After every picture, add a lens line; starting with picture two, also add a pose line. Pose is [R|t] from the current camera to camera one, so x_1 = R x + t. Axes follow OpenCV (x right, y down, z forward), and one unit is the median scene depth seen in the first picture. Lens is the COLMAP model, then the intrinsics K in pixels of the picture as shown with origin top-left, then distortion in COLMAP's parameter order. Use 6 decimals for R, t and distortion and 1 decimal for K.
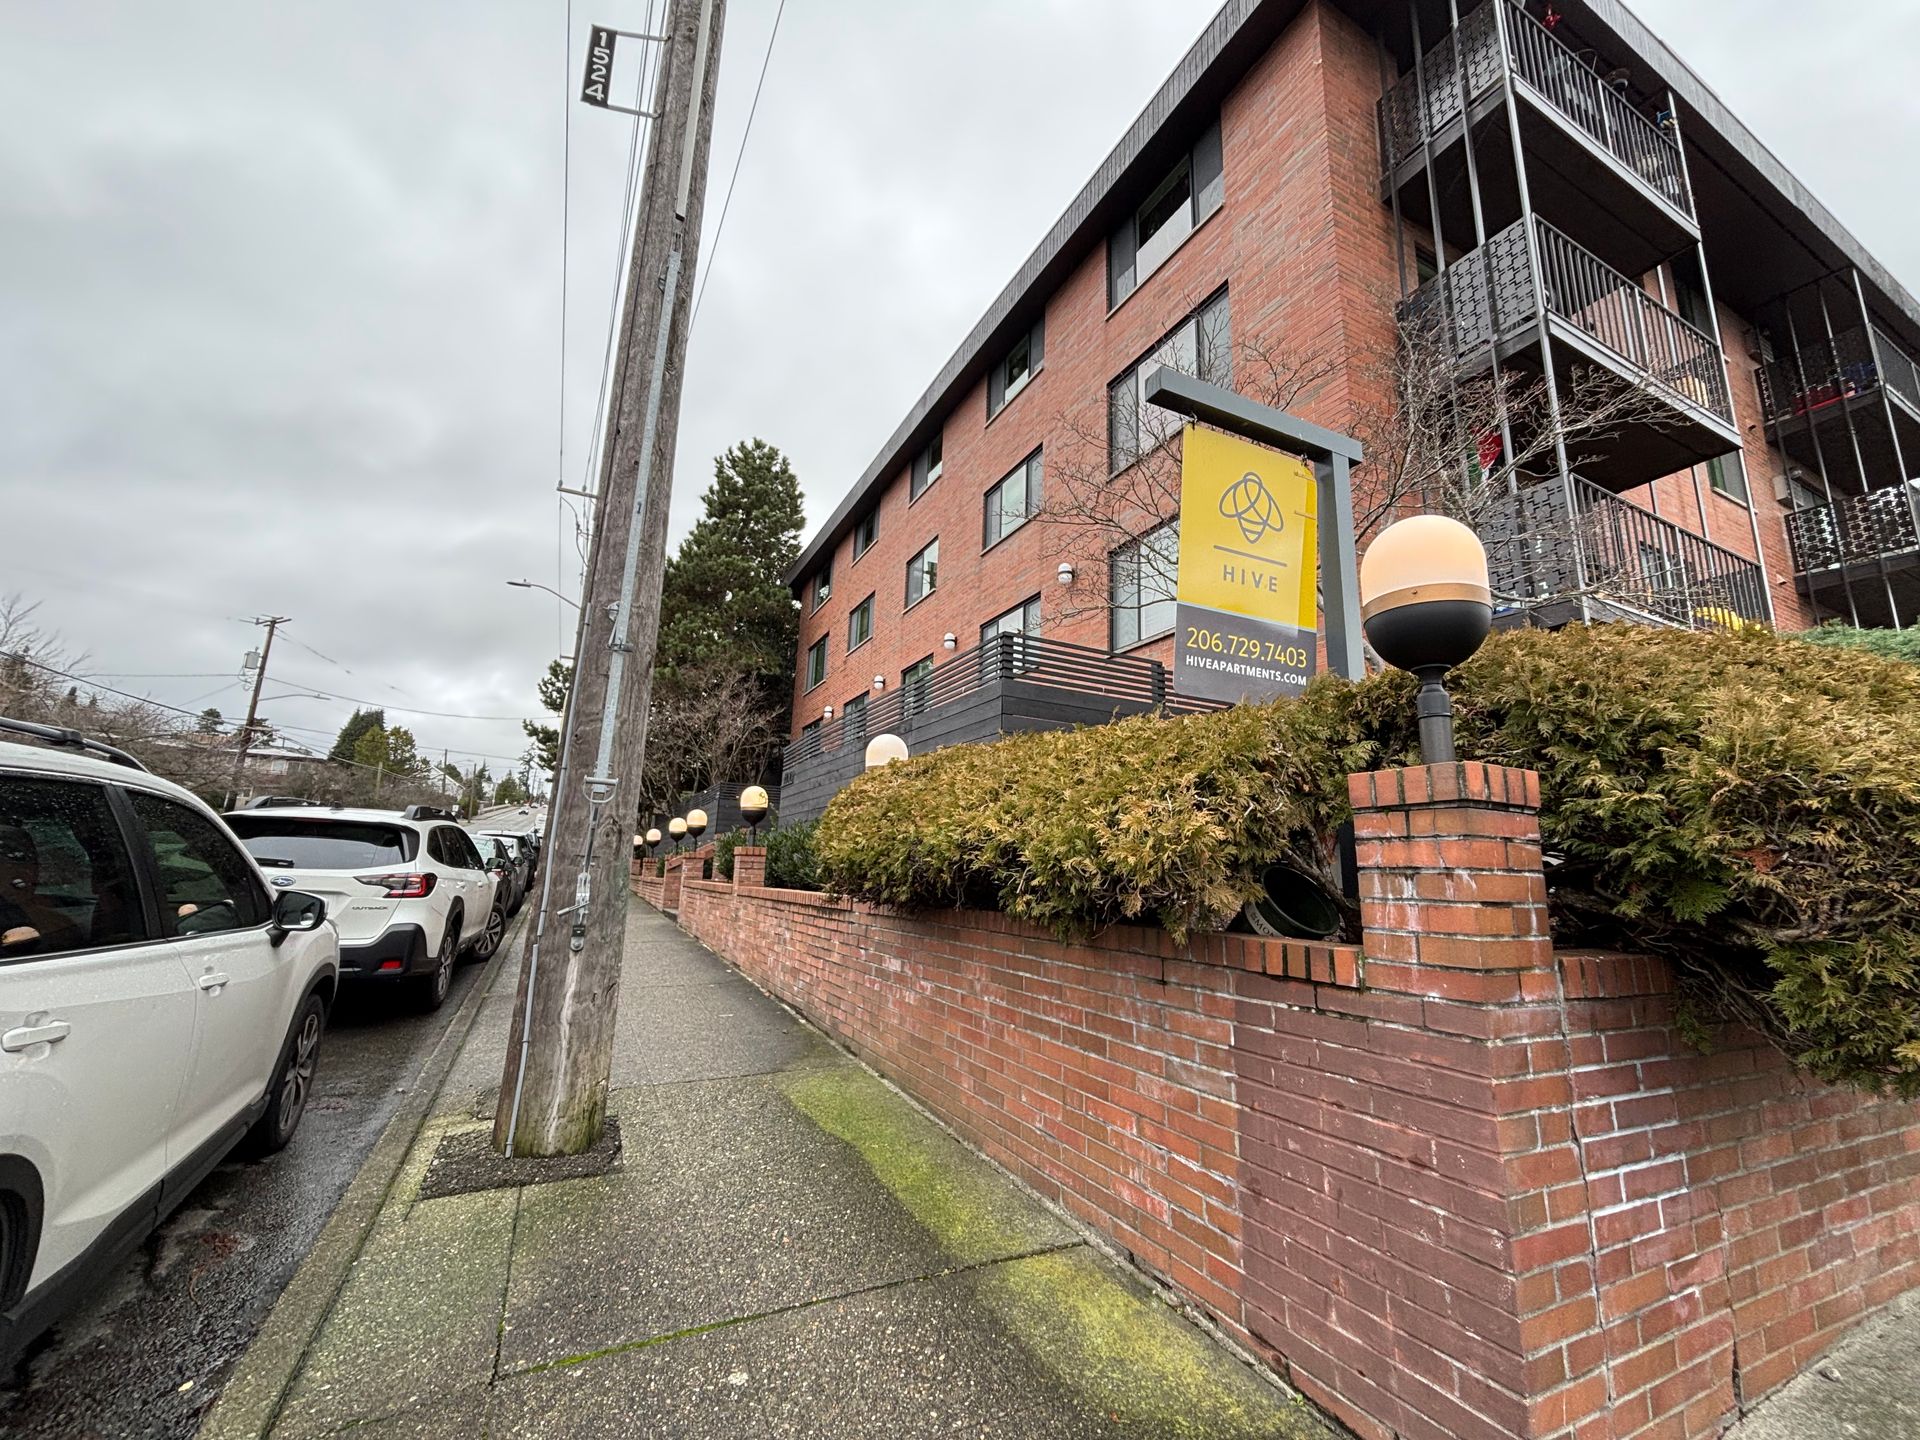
lens RADIAL K [[772.7, 0, 964.6], [0, 772.7, 709.0], [0, 0, 1]] dist [0.004139, 0.000043]
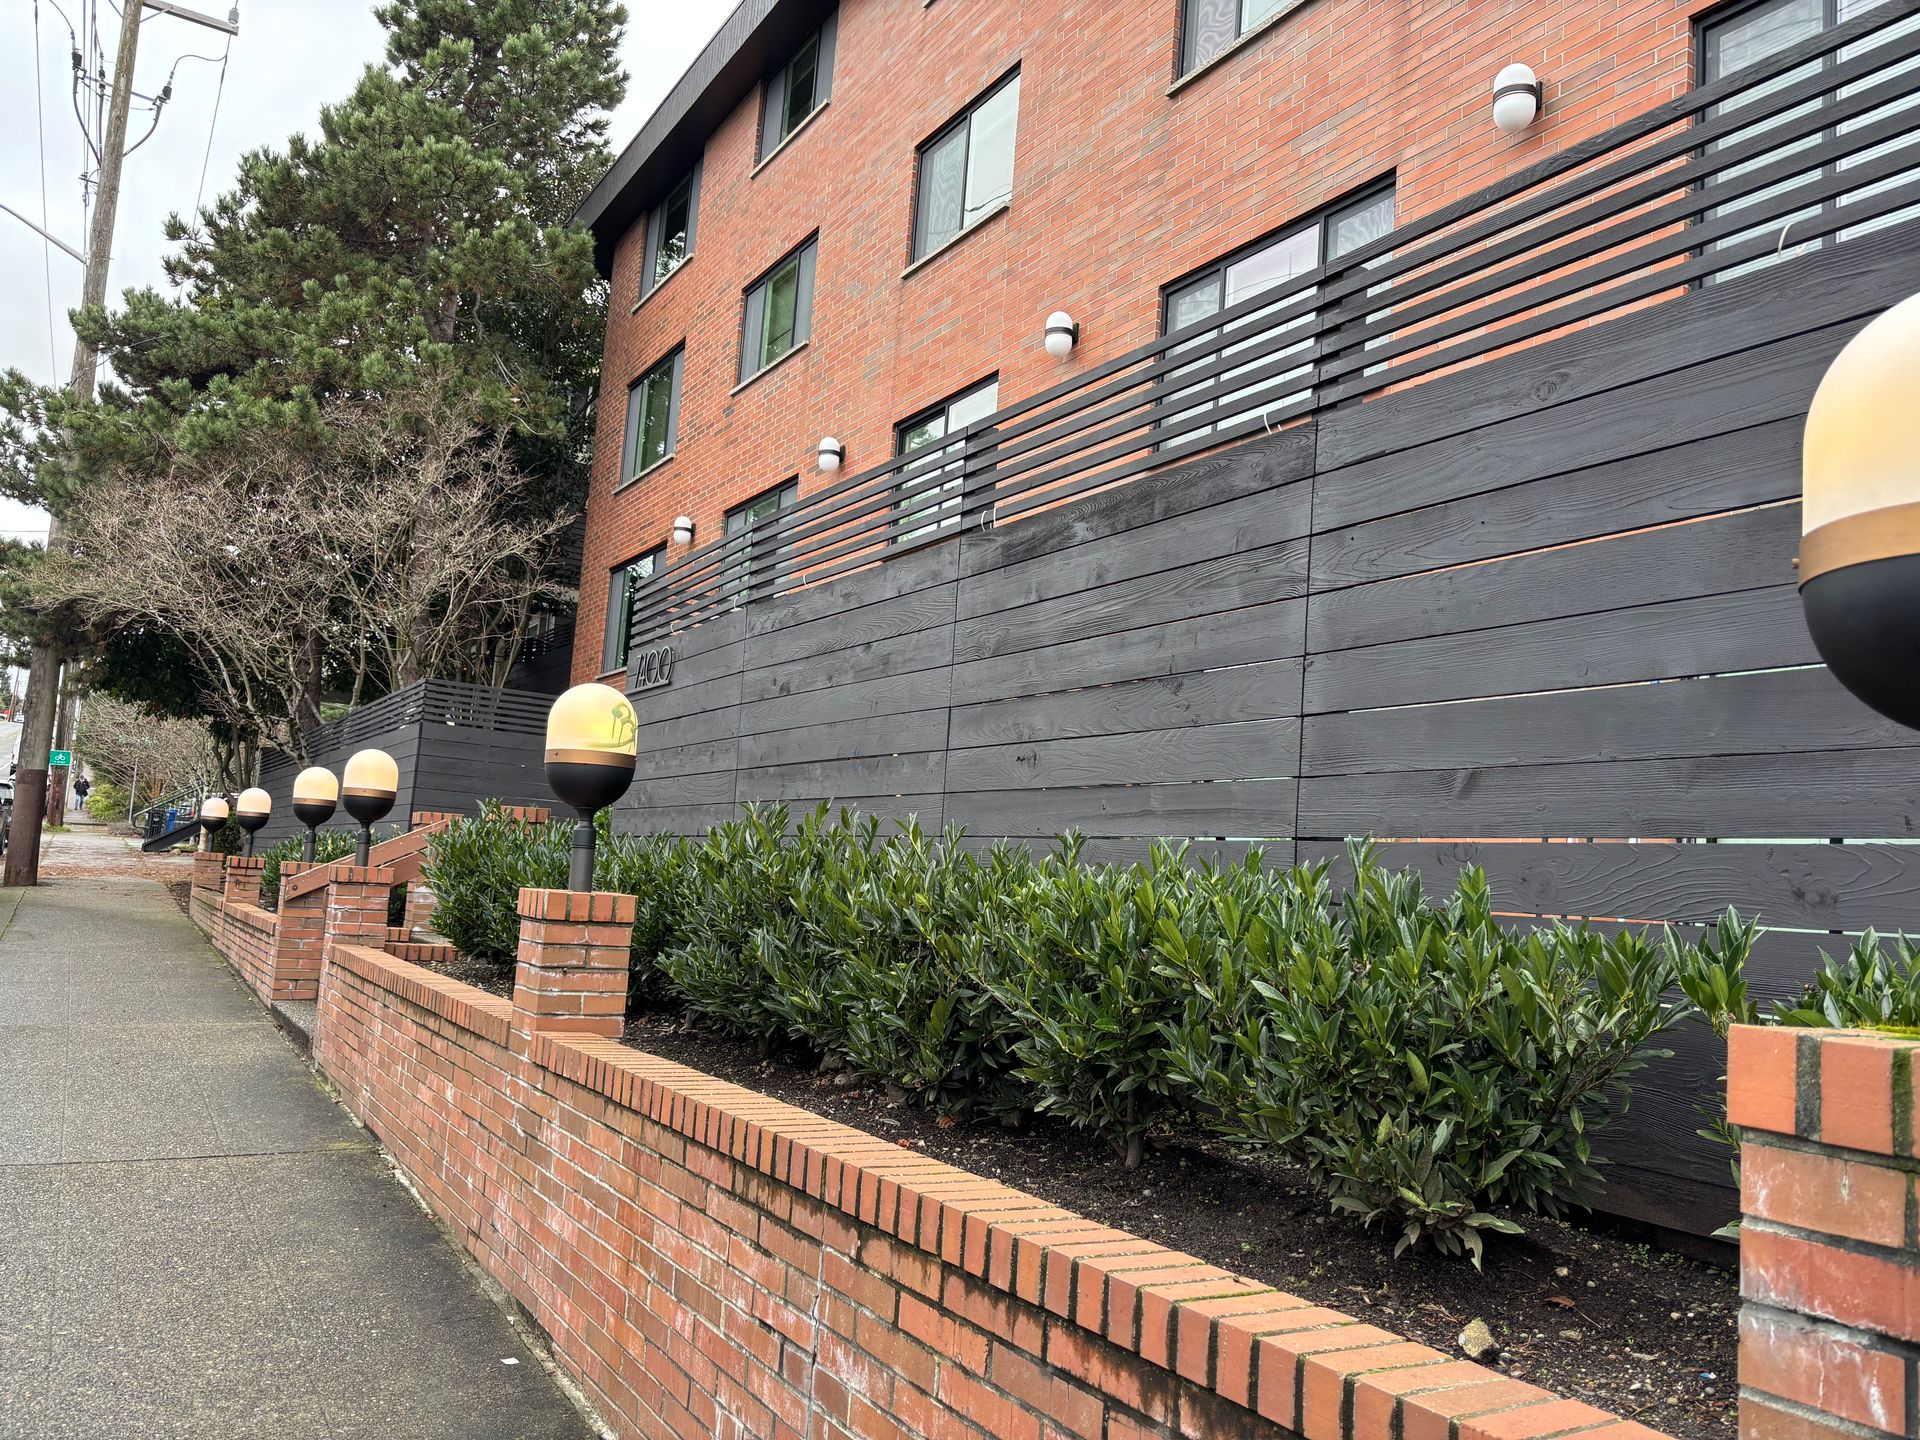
lens RADIAL K [[1442.0, 0, 960.4], [0, 1442.0, 731.7], [0, 0, 1]] dist [0.013532, -0.005855]
pose [[0.996606, 0.046803, 0.067713, -0.072699], [-0.053713, 0.993113, 0.104122, 0.023638], [-0.062373, -0.107406, 0.992257, 0.194285]]
